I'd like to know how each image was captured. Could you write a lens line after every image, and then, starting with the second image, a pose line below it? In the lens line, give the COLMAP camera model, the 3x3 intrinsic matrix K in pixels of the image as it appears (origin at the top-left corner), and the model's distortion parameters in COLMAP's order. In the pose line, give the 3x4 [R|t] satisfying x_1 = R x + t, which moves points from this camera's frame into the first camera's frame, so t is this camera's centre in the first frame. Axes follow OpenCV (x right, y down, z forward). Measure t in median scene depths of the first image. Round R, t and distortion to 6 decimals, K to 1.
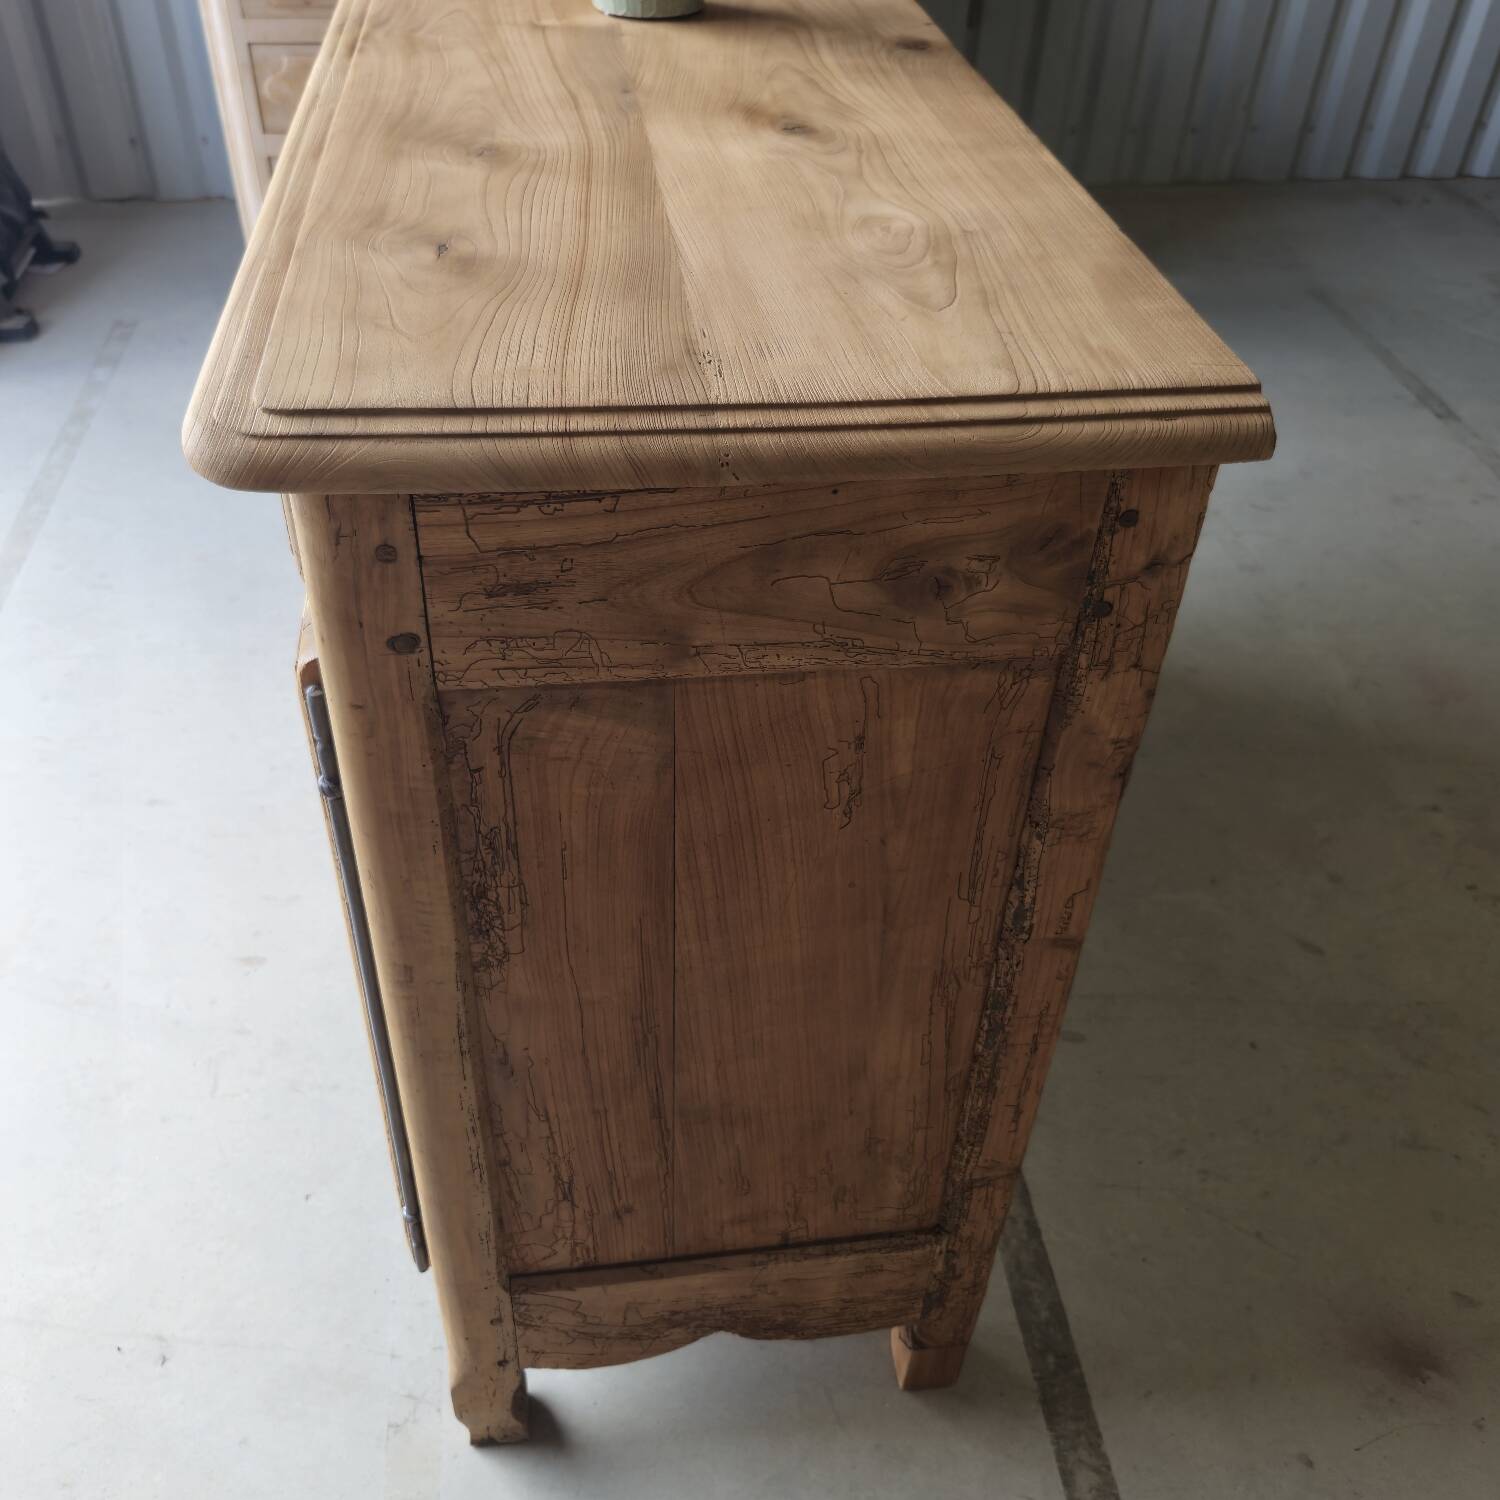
lens RADIAL K [[1402.3, 0, 754.9], [0, 1402.3, 759.5], [0, 0, 1]] dist [0.125755, -0.221804]
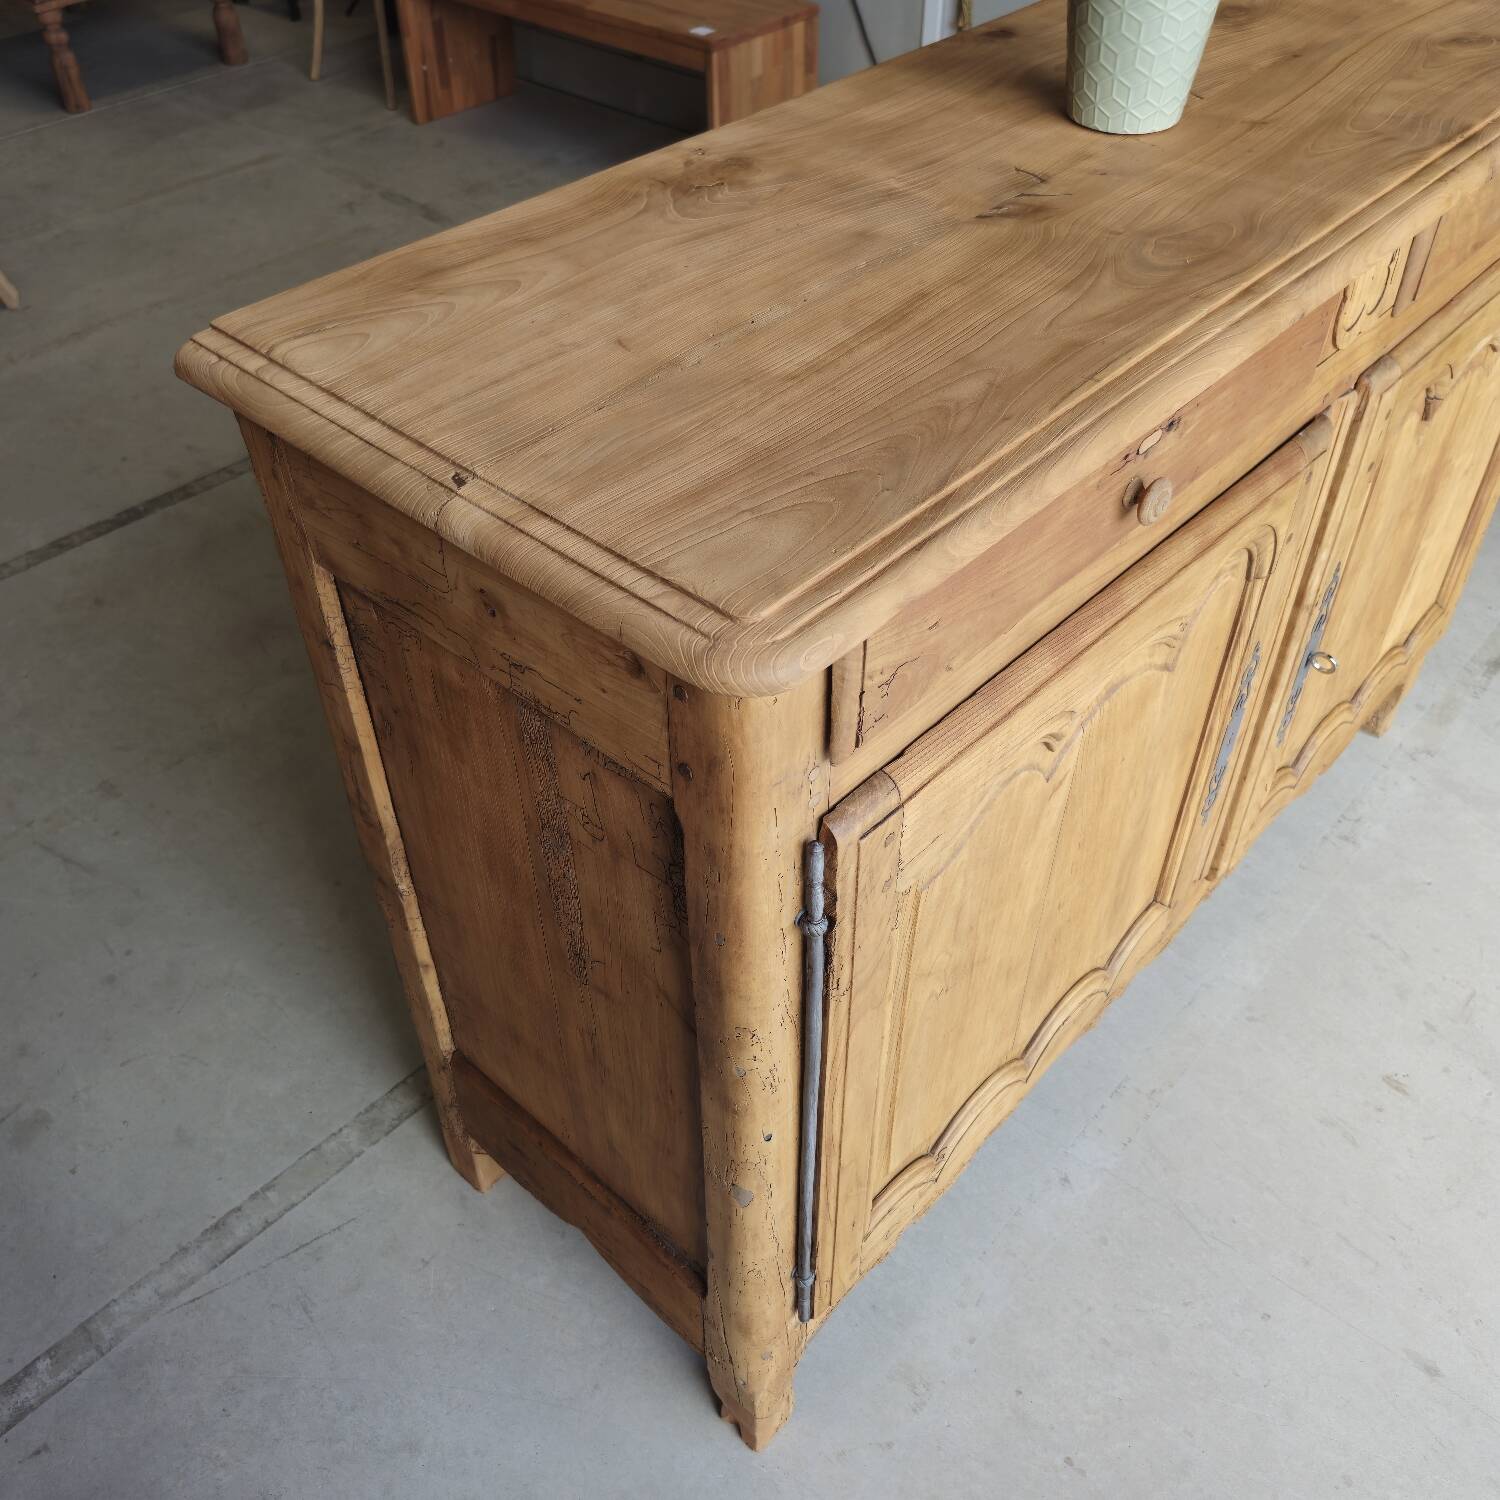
lens RADIAL K [[1401.6, 0, 748.0], [0, 1401.6, 728.5], [0, 0, 1]] dist [0.079940, -0.102852]
pose [[-0.643001, -0.536523, 0.546527, -0.909094], [0.480771, 0.272713, 0.833359, -1.837124], [-0.596162, 0.798605, 0.082590, 1.915413]]
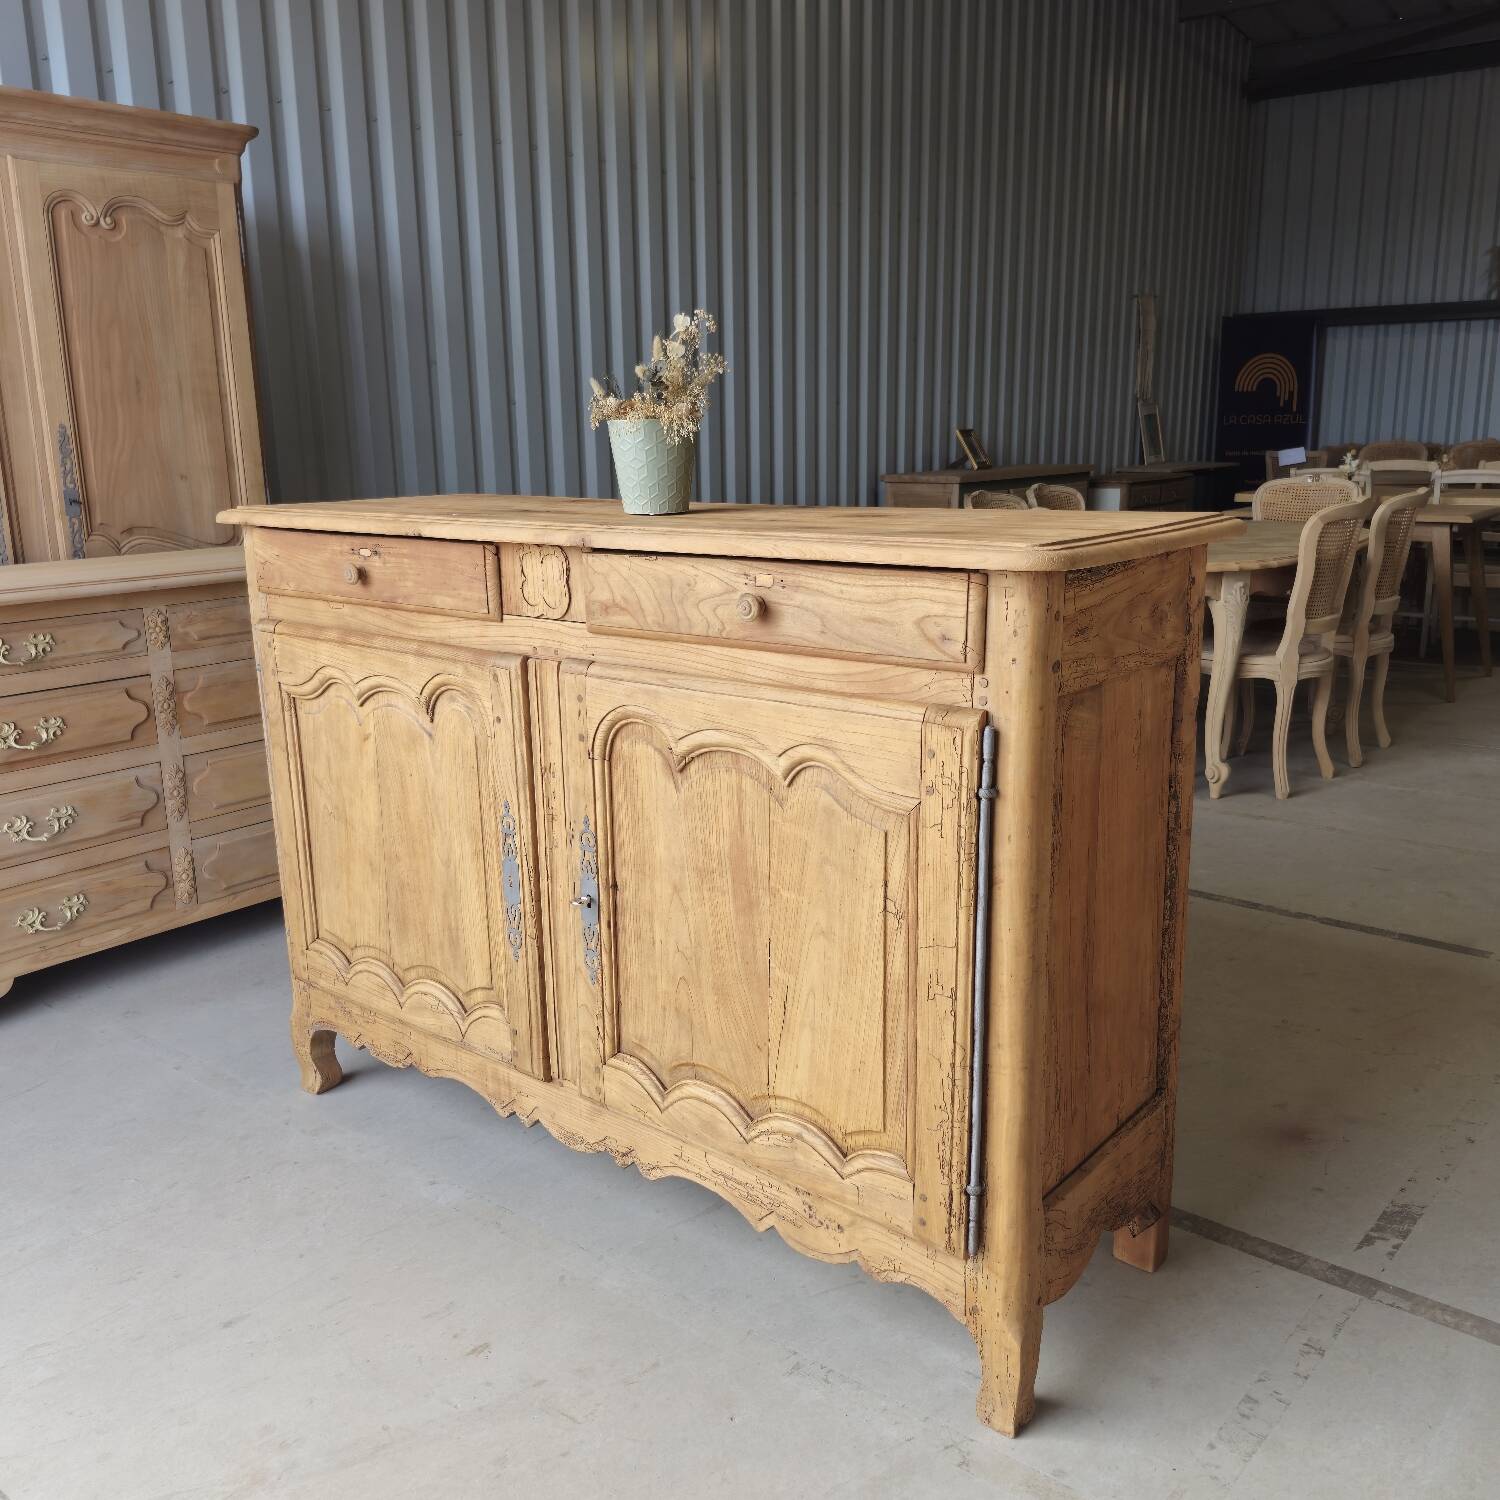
lens RADIAL K [[1381.0, 0, 751.8], [0, 1381.0, 748.3], [0, 0, 1]] dist [0.123988, -0.193827]
pose [[0.725401, -0.206355, 0.656666, -1.545181], [0.477941, 0.837536, -0.264776, 0.273113], [-0.495344, 0.505916, 0.706175, -0.113761]]
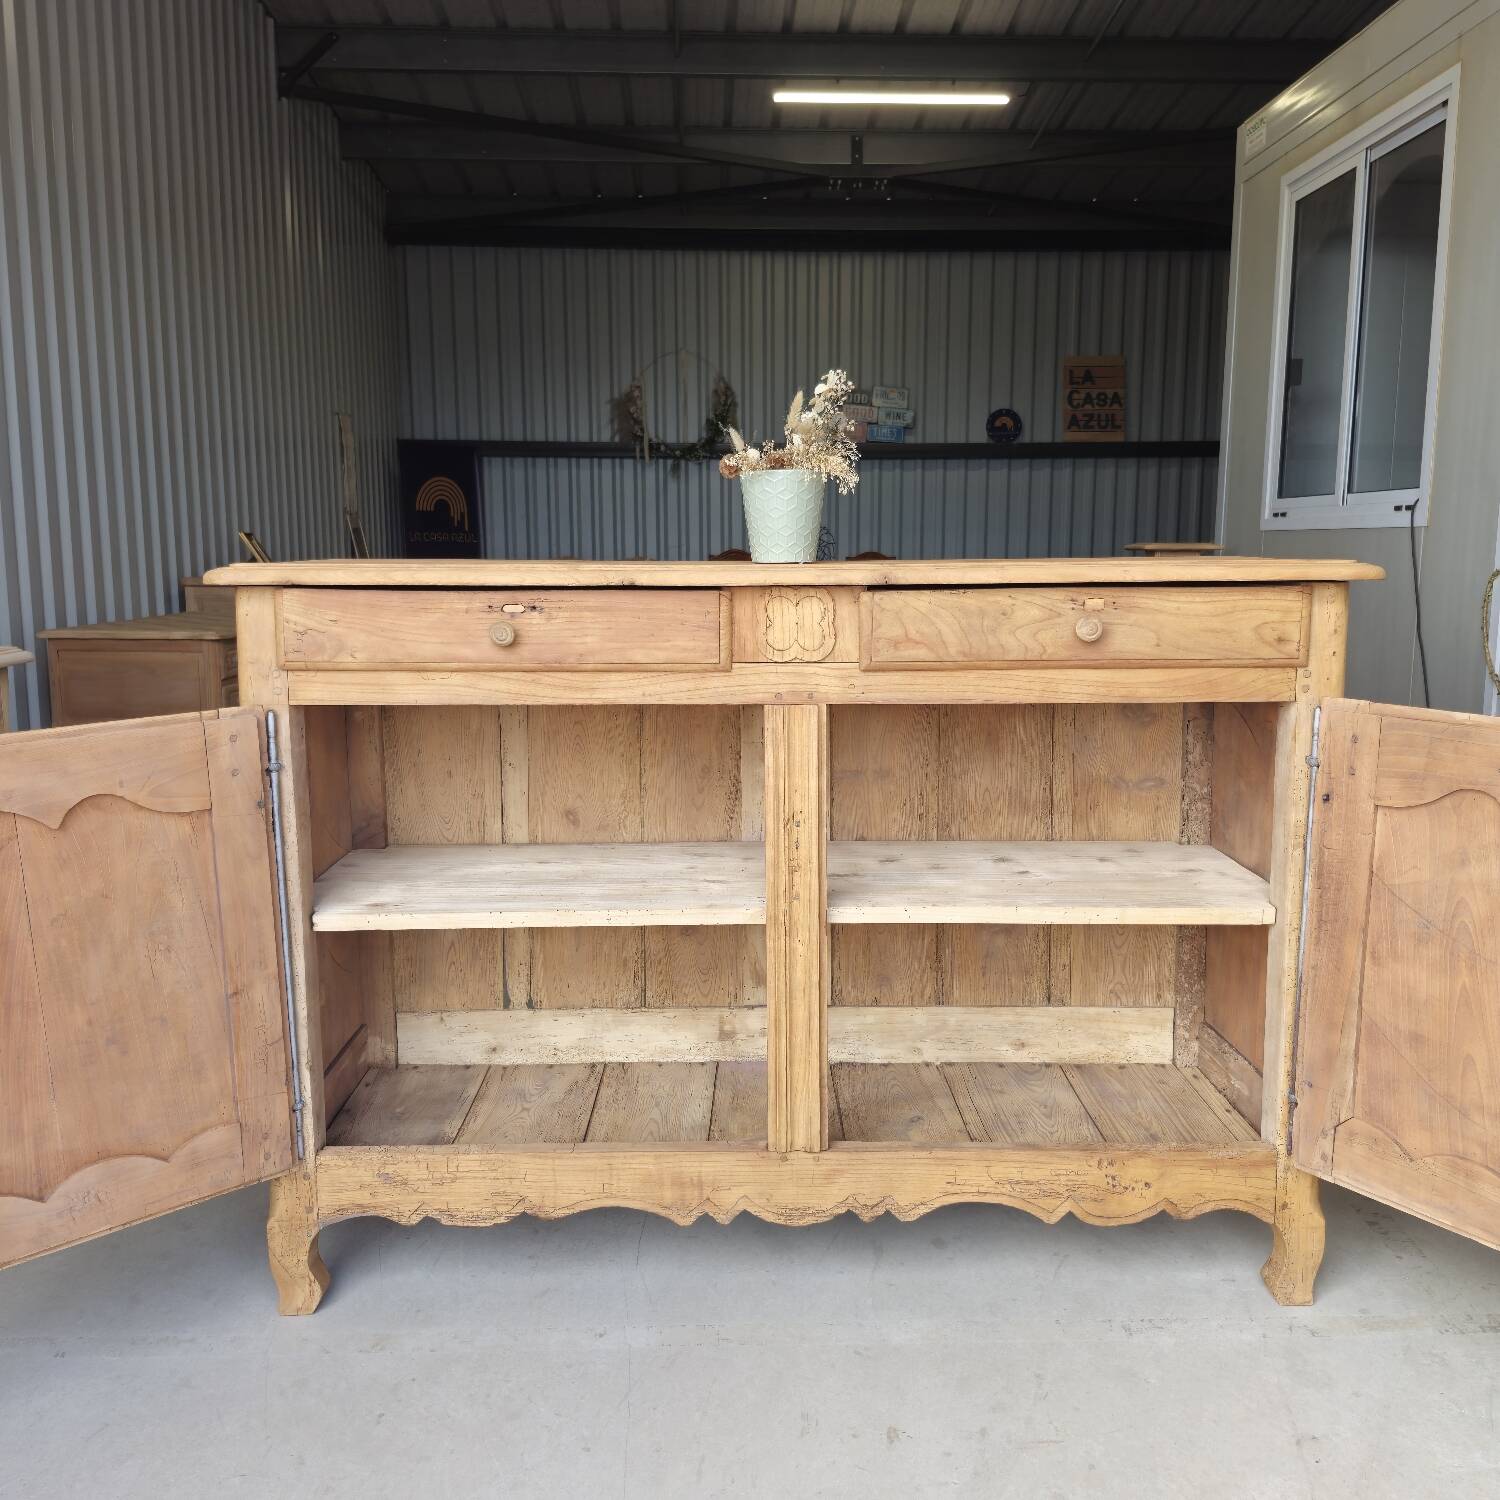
lens RADIAL K [[1377.6, 0, 760.0], [0, 1377.6, 739.9], [0, 0, 1]] dist [0.131952, -0.220779]
pose [[0.114145, -0.180168, 0.976990, -2.370047], [0.646540, 0.760137, 0.064640, -0.667400], [-0.754293, 0.624285, 0.203252, 1.108964]]
